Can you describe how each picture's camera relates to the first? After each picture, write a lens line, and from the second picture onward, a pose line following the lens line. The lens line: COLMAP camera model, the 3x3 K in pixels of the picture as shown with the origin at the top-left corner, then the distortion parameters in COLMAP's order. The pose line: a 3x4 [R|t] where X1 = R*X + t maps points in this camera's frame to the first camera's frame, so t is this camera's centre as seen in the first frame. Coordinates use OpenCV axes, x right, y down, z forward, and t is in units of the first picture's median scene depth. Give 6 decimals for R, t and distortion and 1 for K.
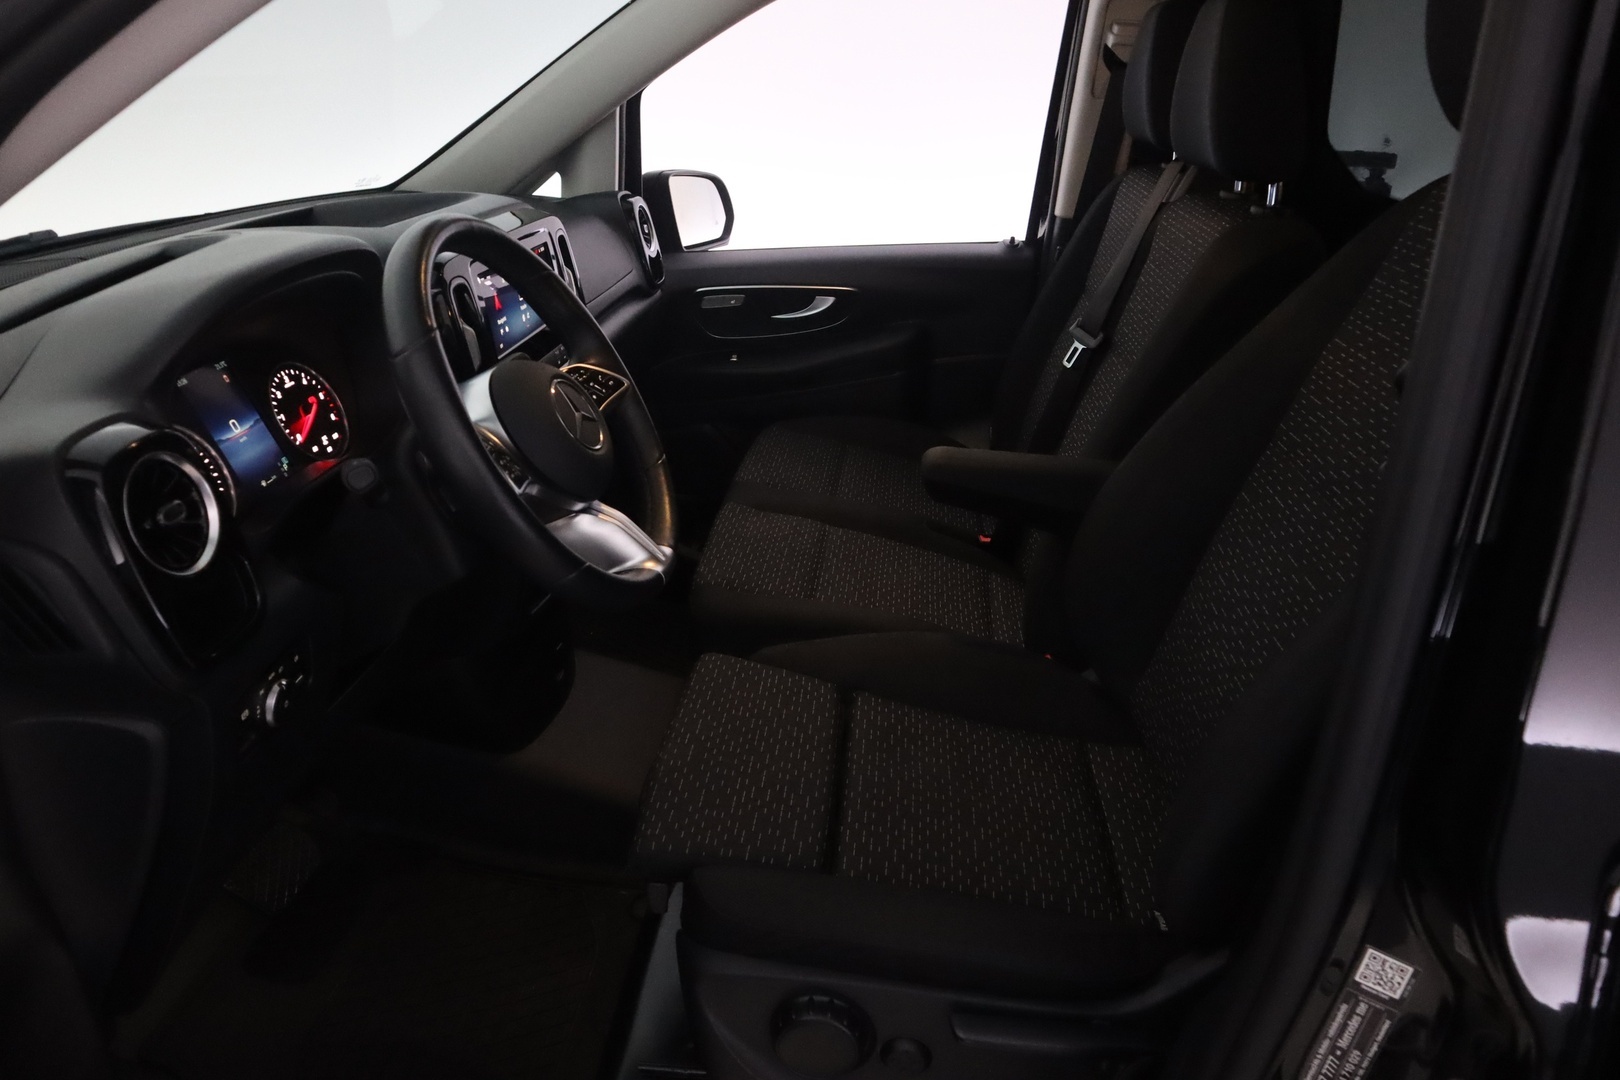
lens RADIAL K [[1132.7, 0, 814.9], [0, 1132.7, 525.0], [0, 0, 1]] dist [0.034848, 0.000223]
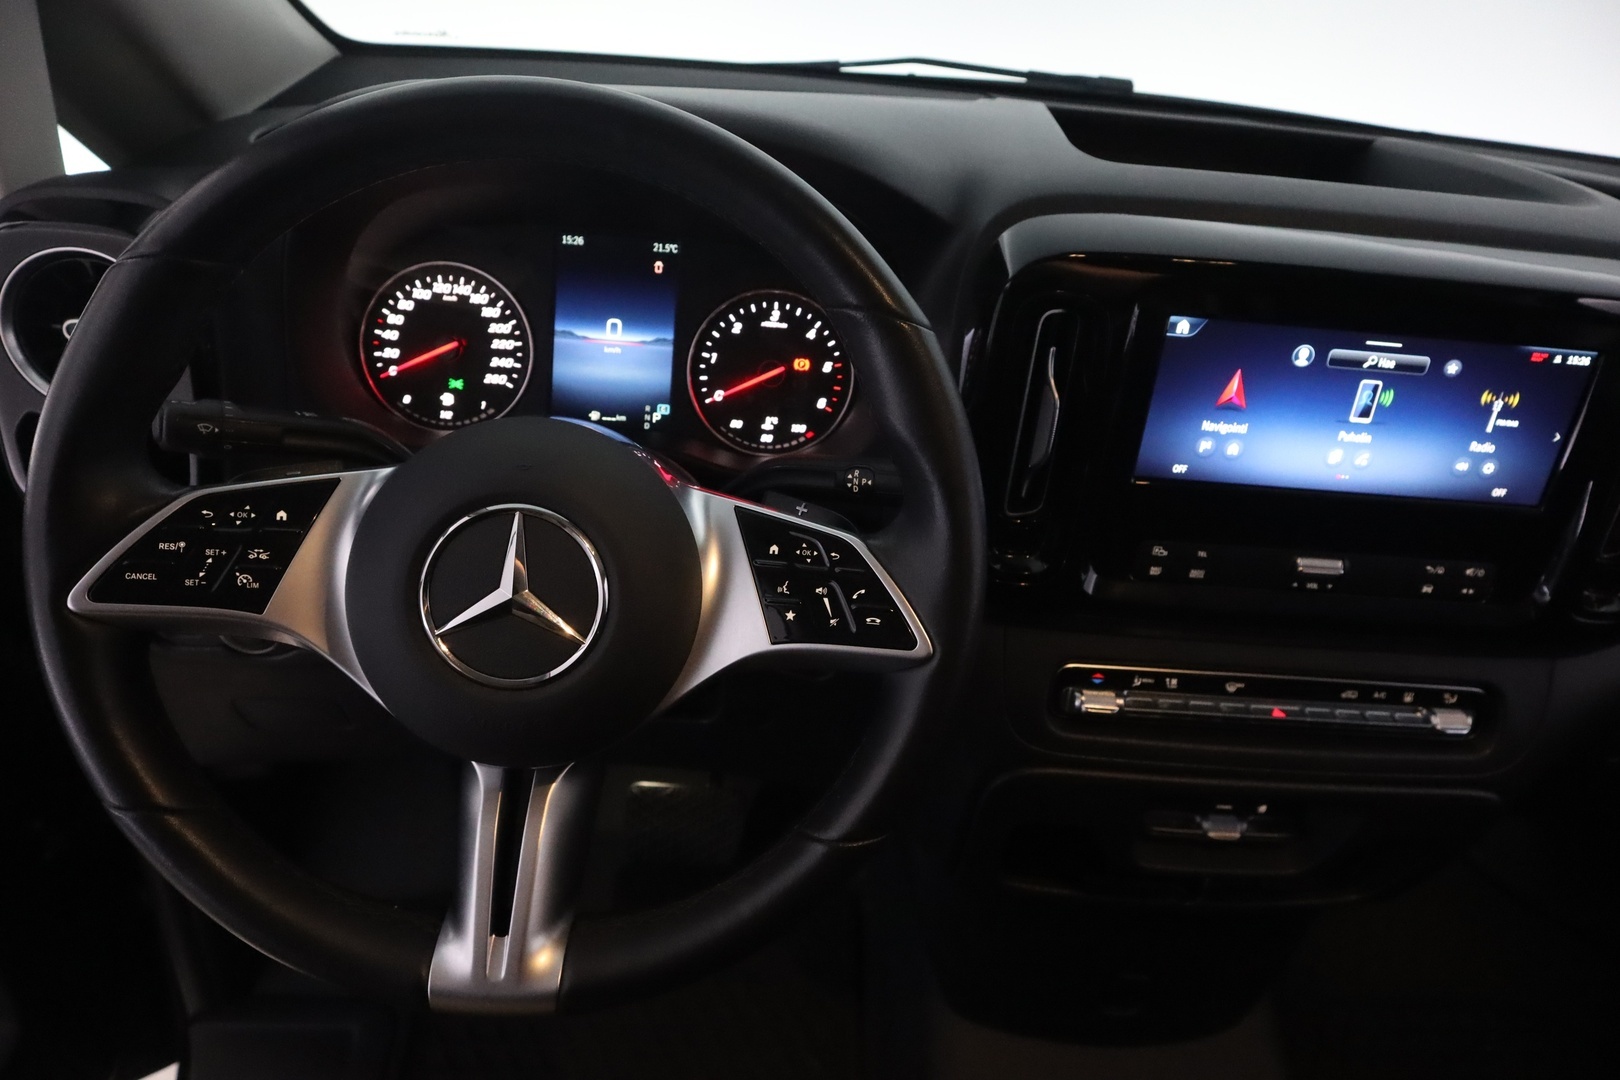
lens RADIAL K [[1119.2, 0, 810.0], [0, 1119.2, 540.0], [0, 0, 1]] dist [-0.002977, -0.001846]
pose [[0.114970, 0.544625, -0.830762, 0.132887], [-0.468259, 0.767276, 0.438202, -0.310265], [0.876079, 0.338632, 0.343239, 0.823564]]
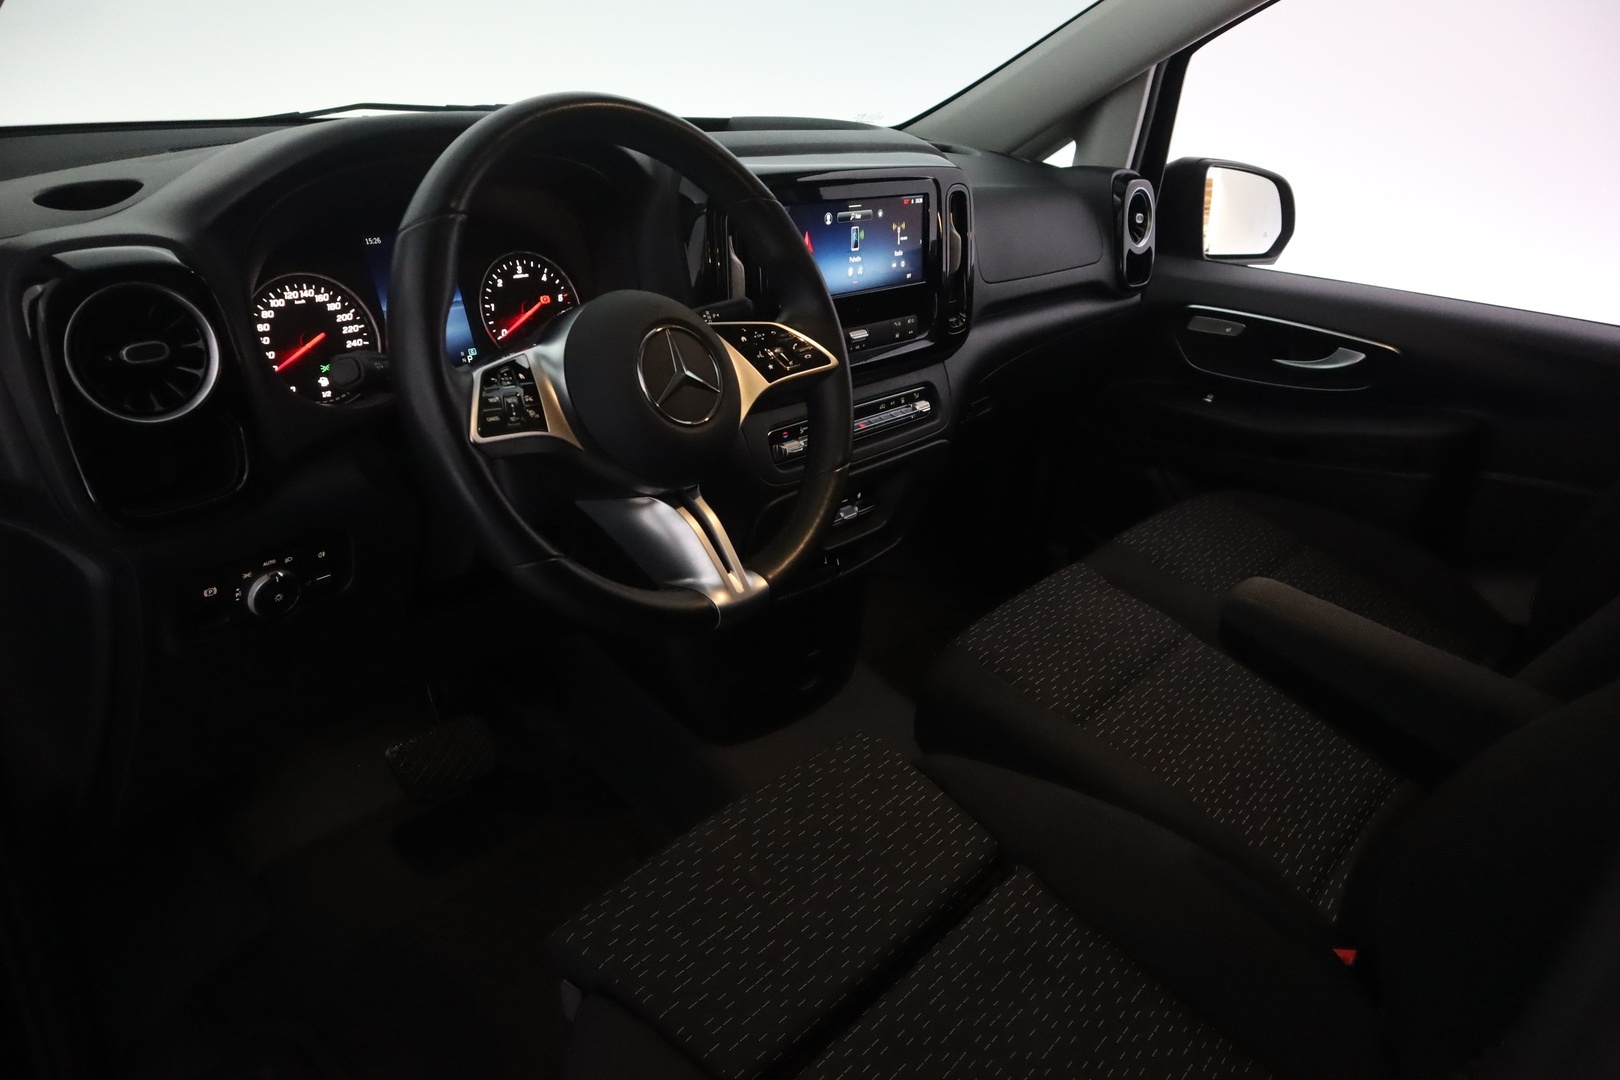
lens RADIAL K [[1119.2, 0, 810.0], [0, 1119.2, 540.0], [0, 0, 1]] dist [-0.002977, -0.001846]
pose [[0.807916, 0.315999, -0.497409, 0.236324], [-0.309586, 0.945806, 0.098016, -0.080780], [0.501425, 0.074802, 0.861961, 0.350161]]
